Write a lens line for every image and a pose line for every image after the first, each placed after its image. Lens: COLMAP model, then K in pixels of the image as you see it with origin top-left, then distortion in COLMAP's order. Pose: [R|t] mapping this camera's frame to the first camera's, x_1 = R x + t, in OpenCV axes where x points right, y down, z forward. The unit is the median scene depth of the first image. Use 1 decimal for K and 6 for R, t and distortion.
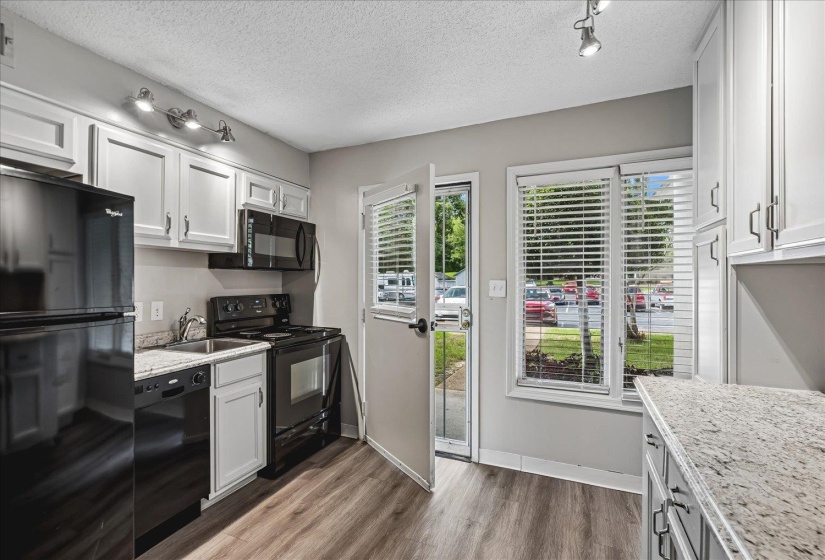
lens RADIAL K [[363.7, 0, 389.0], [0, 363.7, 282.3], [0, 0, 1]] dist [-0.001349, 0.000046]
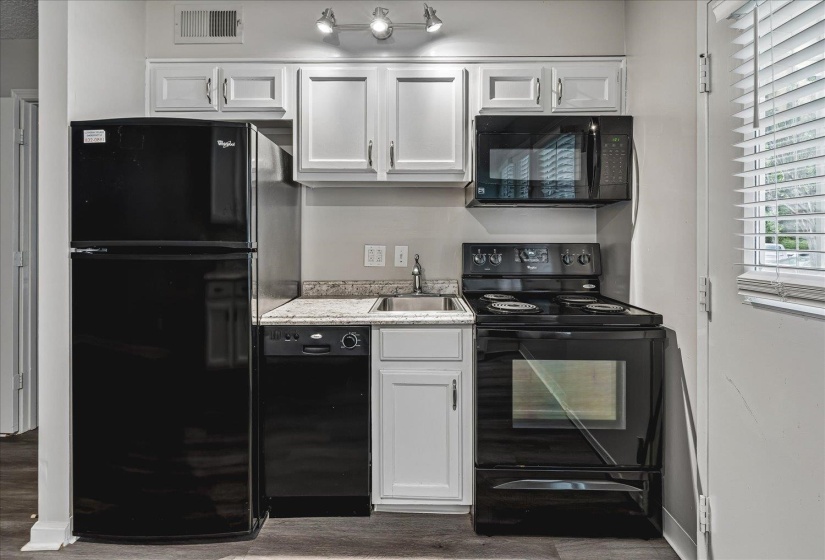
lens RADIAL K [[382.0, 0, 415.4], [0, 382.0, 238.6], [0, 0, 1]] dist [-0.004248, -0.000317]
pose [[0.437847, -0.000307, -0.899049, 0.225208], [-0.005180, 0.999982, -0.002864, 0.036700], [0.899034, 0.005911, 0.437838, 0.615122]]
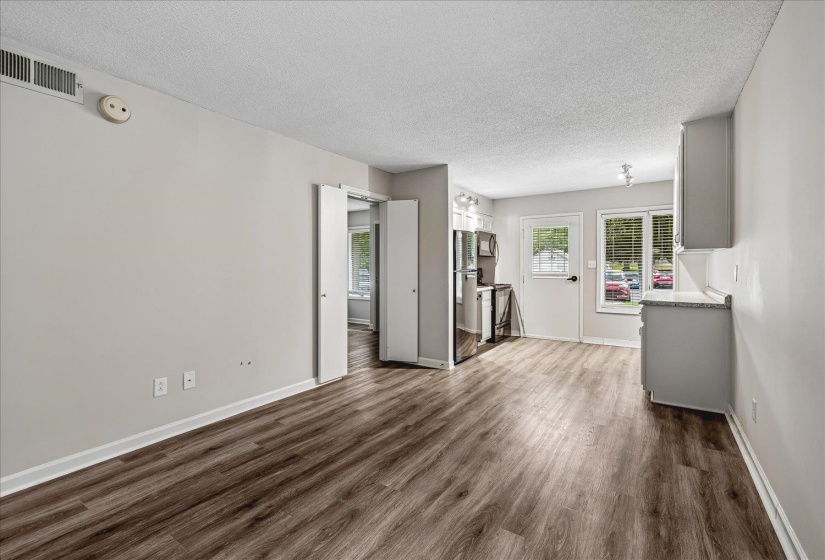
lens RADIAL K [[364.3, 0, 399.0], [0, 364.3, 271.1], [0, 0, 1]] dist [-0.002630, -0.000219]
pose [[0.989890, -0.001459, -0.141831, -0.606133], [0.002553, 0.999968, 0.007531, 0.042807], [0.141815, -0.007816, 0.989862, -1.499101]]
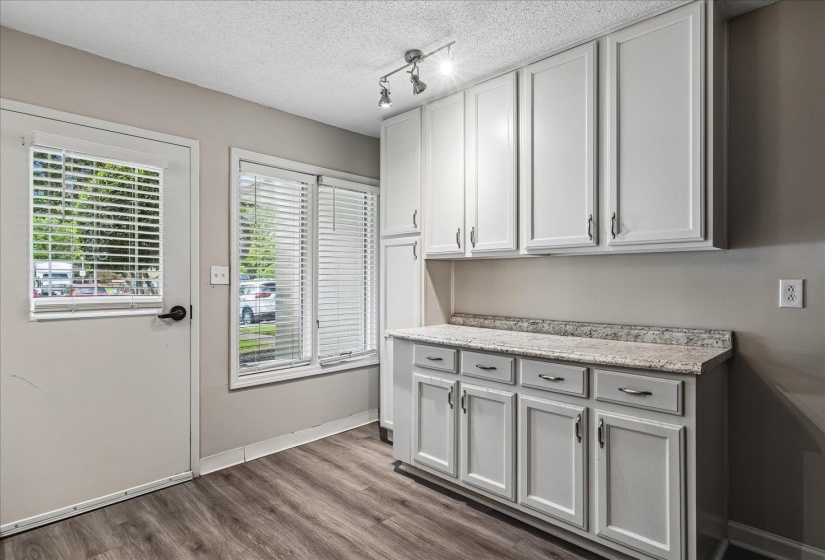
lens RADIAL K [[443.8, 0, 412.5], [0, 443.8, 280.0], [0, 0, 1]] dist [-0.001670, -0.000355]
pose [[0.313584, 0.002908, 0.949556, -0.674169], [0.001374, 0.999993, -0.003516, 0.036314], [-0.949560, 0.002407, 0.313577, 0.212582]]
